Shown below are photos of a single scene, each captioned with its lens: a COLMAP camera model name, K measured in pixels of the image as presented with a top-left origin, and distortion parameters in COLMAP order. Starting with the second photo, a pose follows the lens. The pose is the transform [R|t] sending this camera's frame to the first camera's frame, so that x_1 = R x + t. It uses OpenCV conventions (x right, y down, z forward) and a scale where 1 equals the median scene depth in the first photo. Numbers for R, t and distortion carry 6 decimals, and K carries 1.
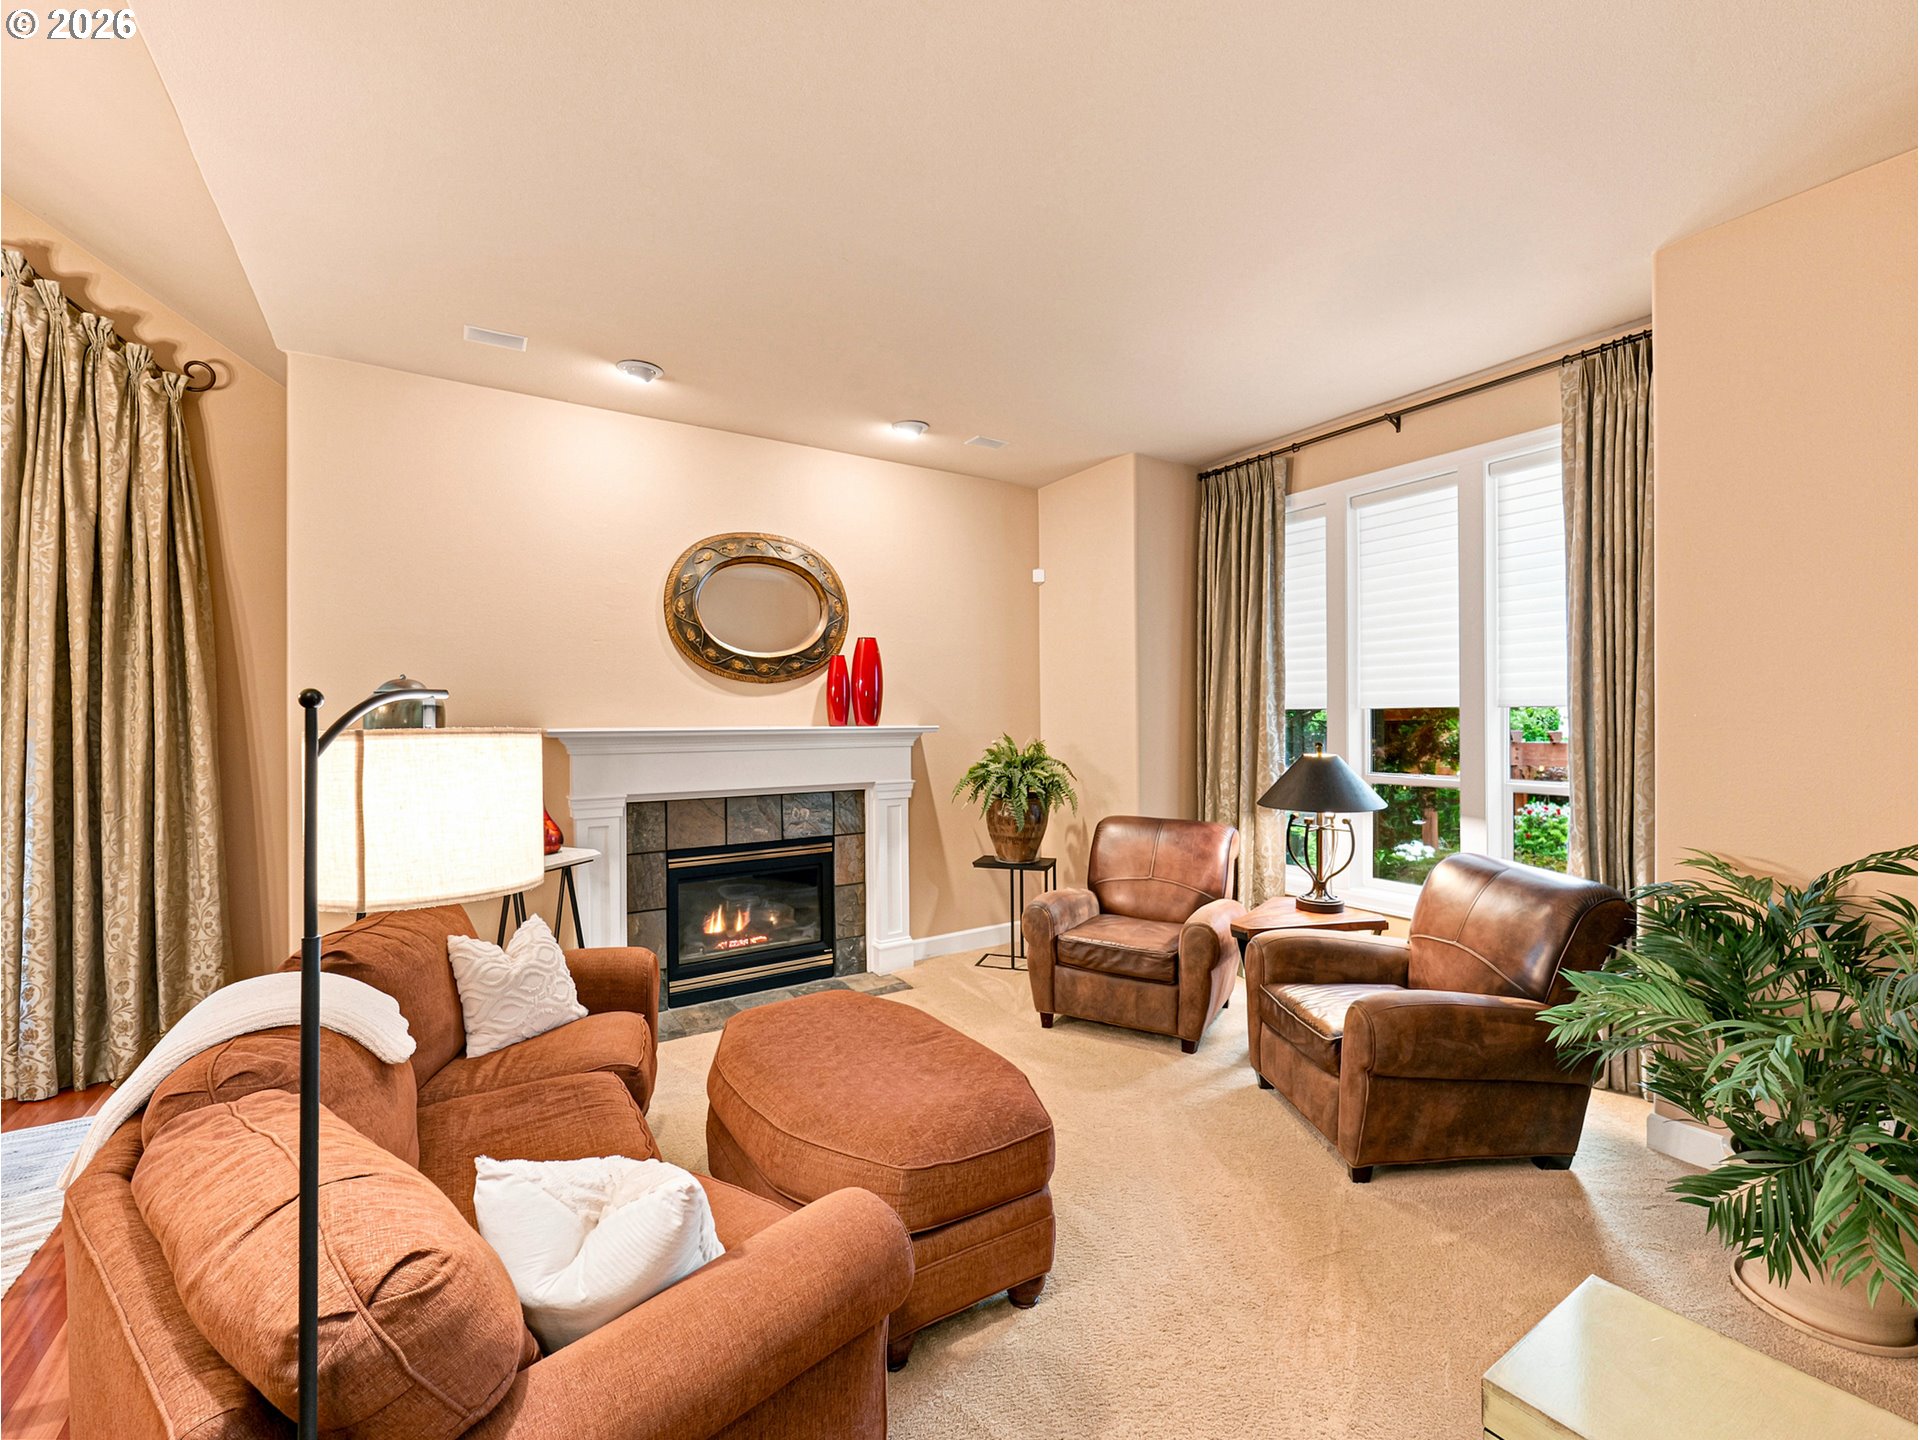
lens RADIAL K [[828.1, 0, 961.3], [0, 828.1, 724.1], [0, 0, 1]] dist [-0.014496, 0.003538]
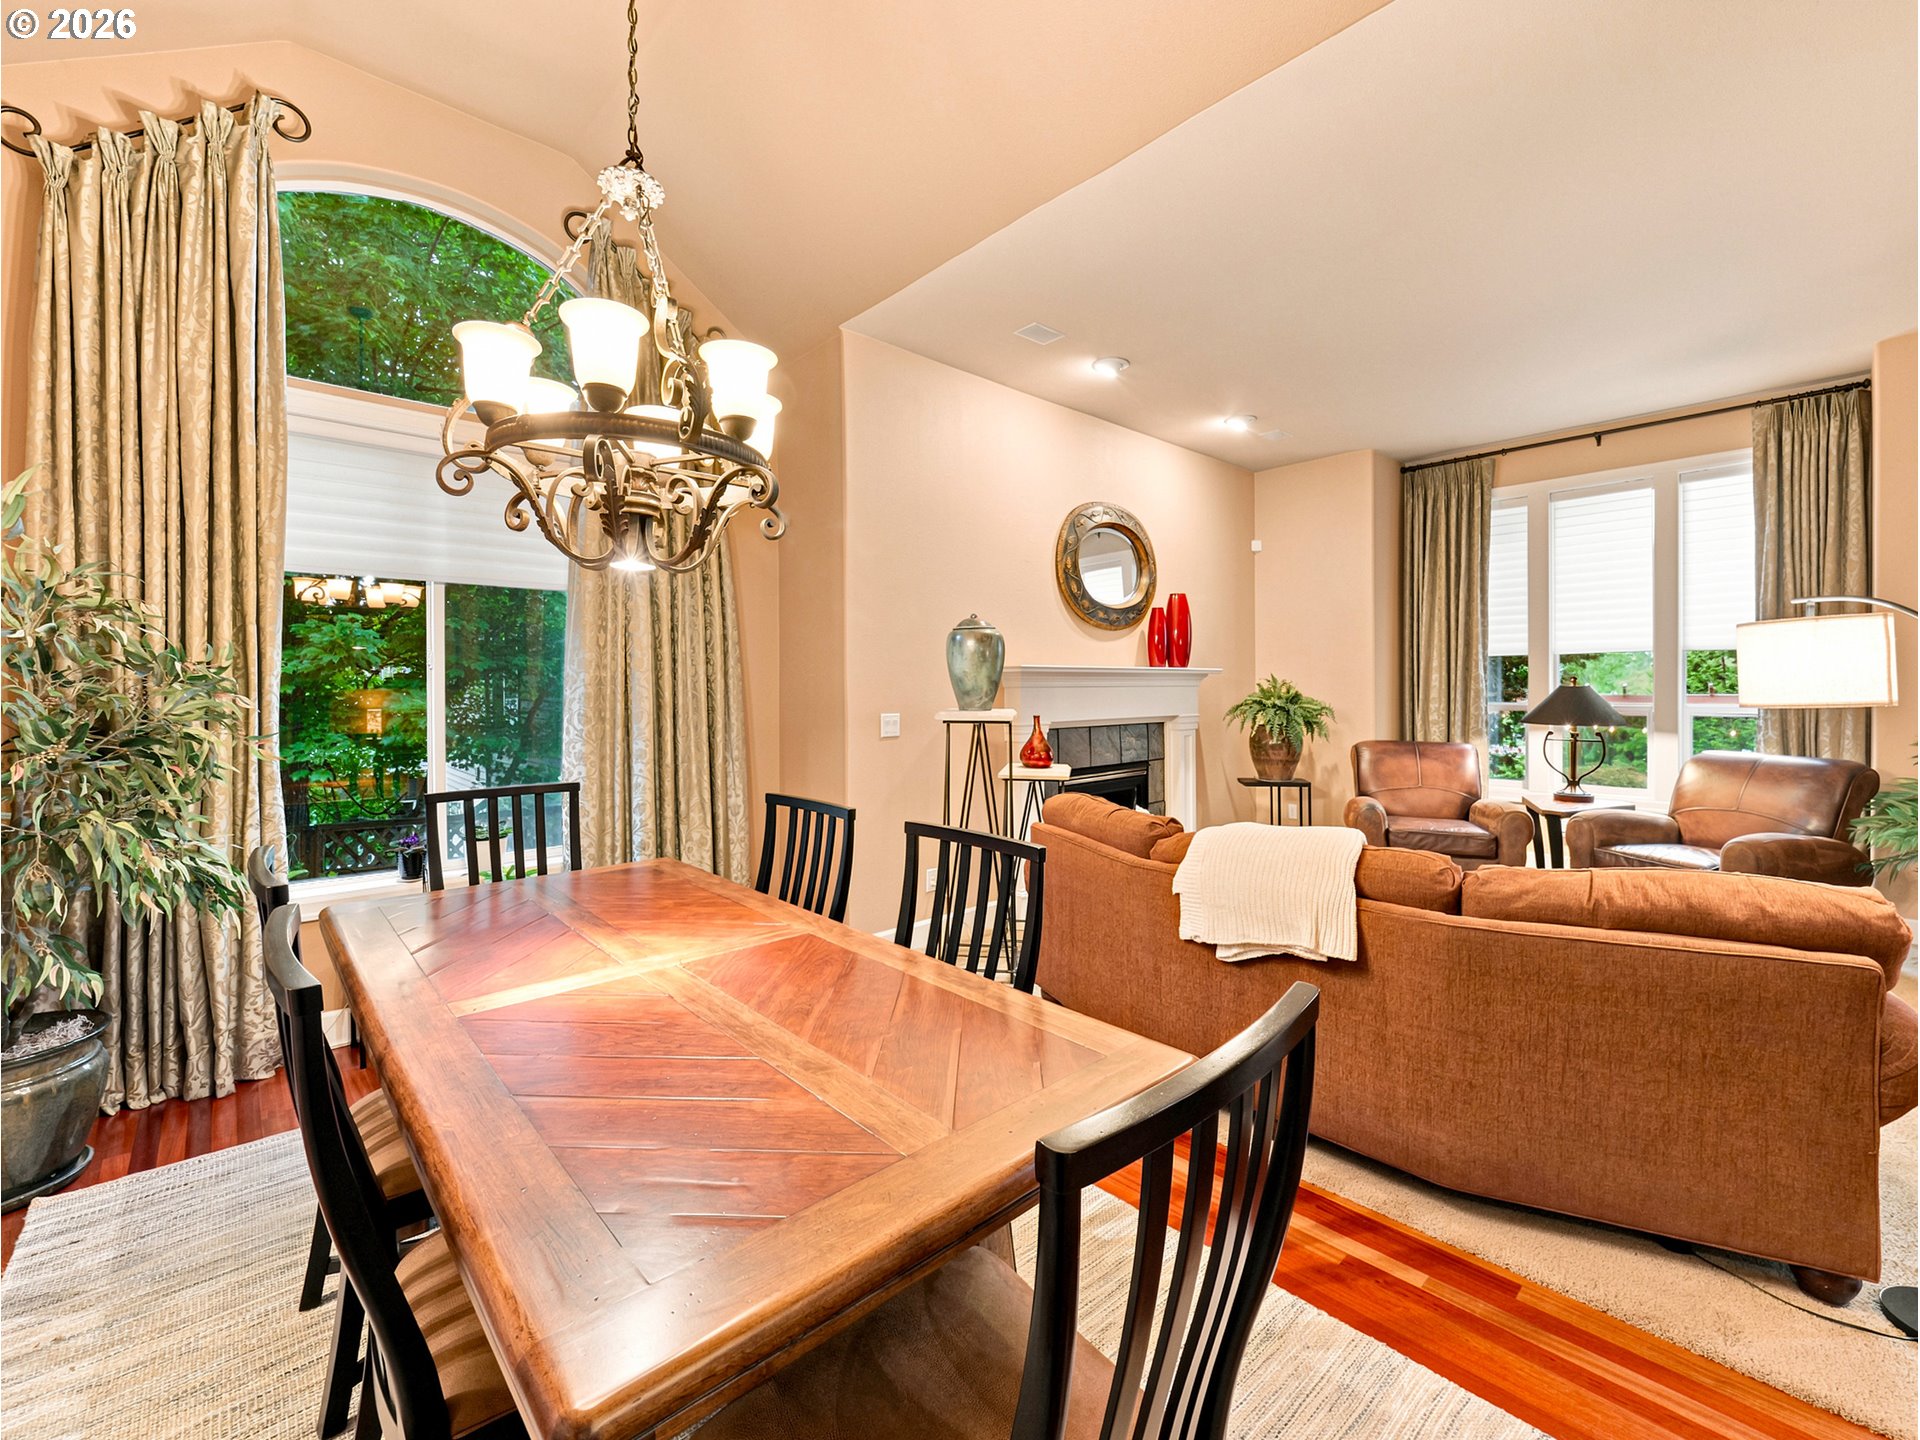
lens RADIAL K [[815.7, 0, 958.0], [0, 815.7, 690.0], [0, 0, 1]] dist [-0.009409, -0.000160]
pose [[0.985773, -0.003486, 0.168047, -0.787566], [0.004103, 0.999986, -0.003324, 0.046401], [-0.168033, 0.003966, 0.985773, -0.130022]]
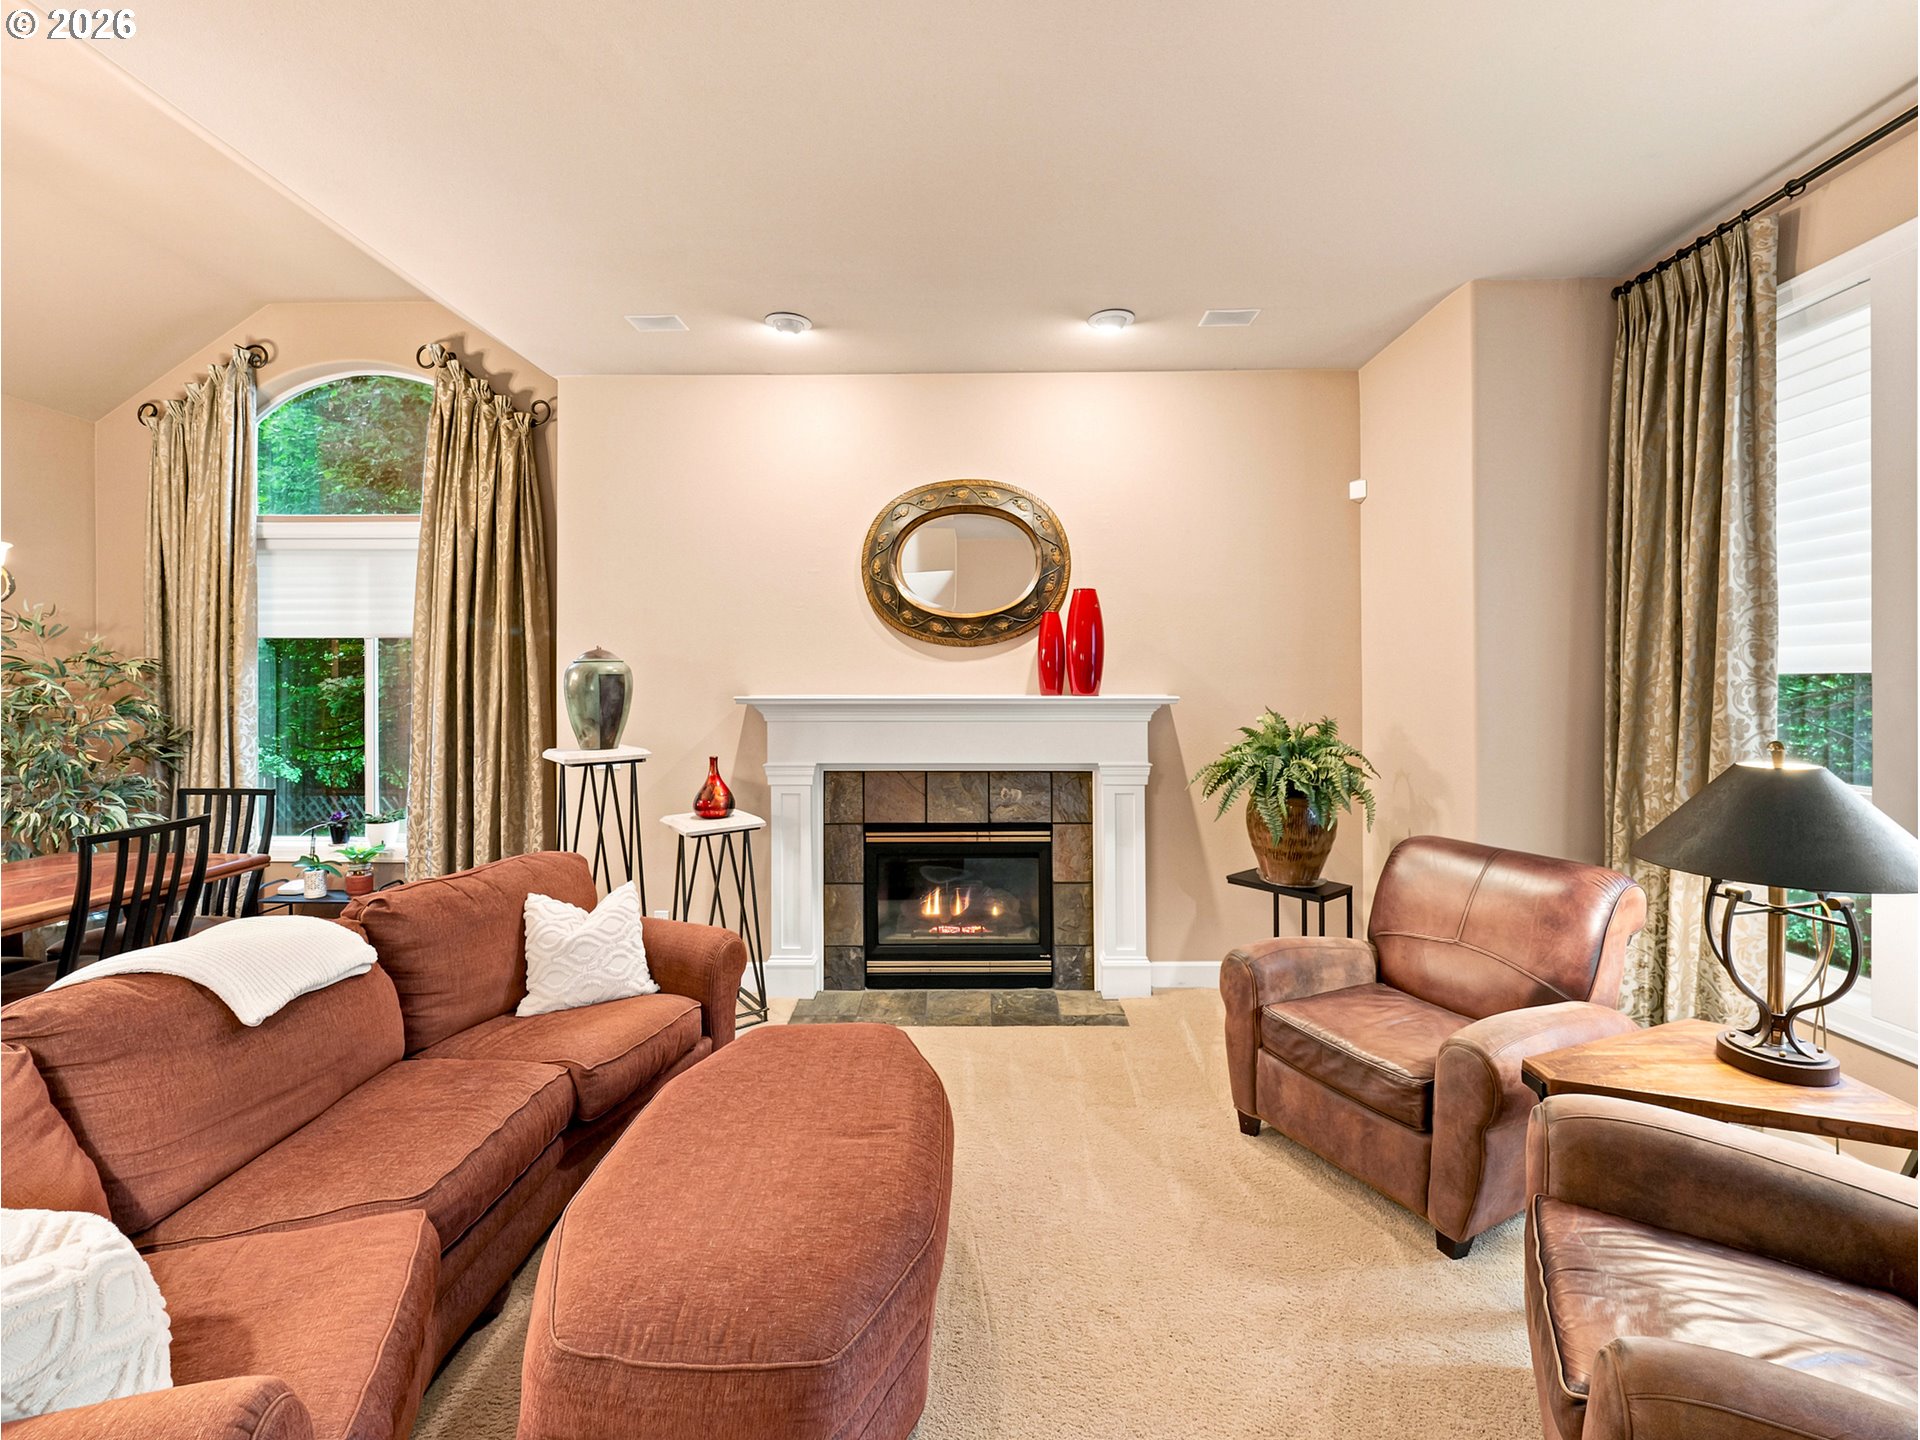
lens RADIAL K [[815.7, 0, 958.0], [0, 815.7, 690.0], [0, 0, 1]] dist [-0.009409, -0.000160]
pose [[0.832036, 0.007695, -0.554668, 0.294949], [-0.005244, 0.999968, 0.006006, -0.009525], [0.554697, -0.002088, 0.832050, 0.314353]]
